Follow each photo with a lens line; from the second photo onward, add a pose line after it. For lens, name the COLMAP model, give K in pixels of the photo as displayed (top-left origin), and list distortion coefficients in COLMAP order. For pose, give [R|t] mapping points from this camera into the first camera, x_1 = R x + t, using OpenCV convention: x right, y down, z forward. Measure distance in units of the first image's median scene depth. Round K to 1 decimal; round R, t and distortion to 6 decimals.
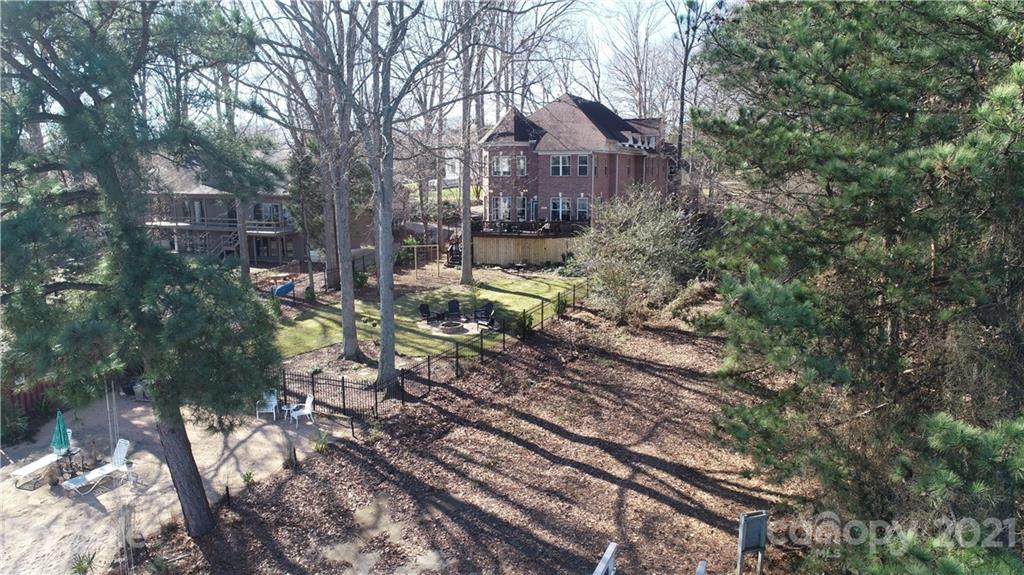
lens RADIAL K [[702.9, 0, 512.0], [0, 702.9, 287.5], [0, 0, 1]] dist [-0.005582, -0.001398]
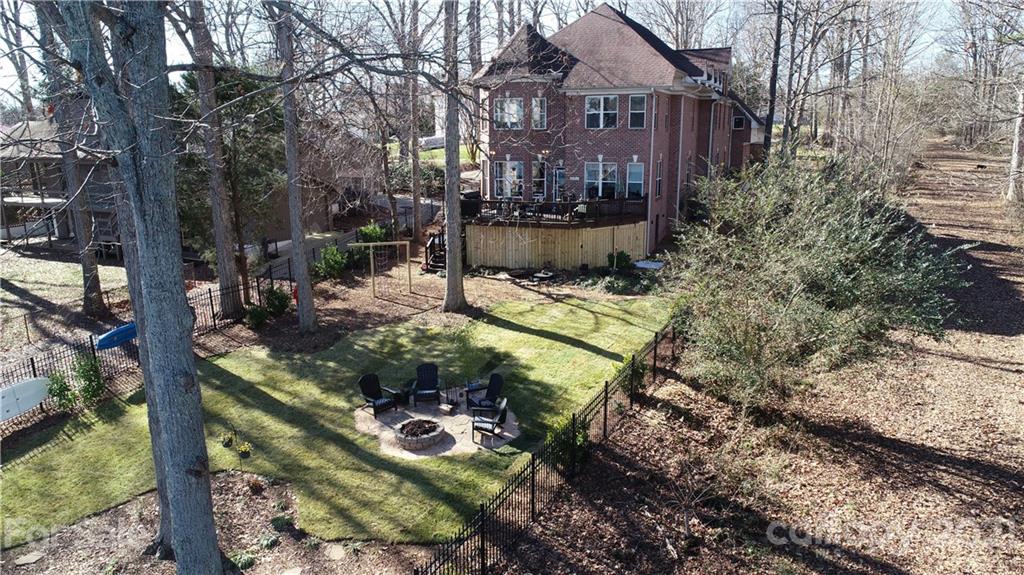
lens RADIAL K [[702.9, 0, 512.0], [0, 702.9, 287.5], [0, 0, 1]] dist [-0.005582, -0.001398]
pose [[0.999983, -0.002149, 0.005359, -0.016897], [0.001849, 0.998461, 0.055426, -0.050771], [-0.005470, -0.055415, 0.998448, 0.361062]]
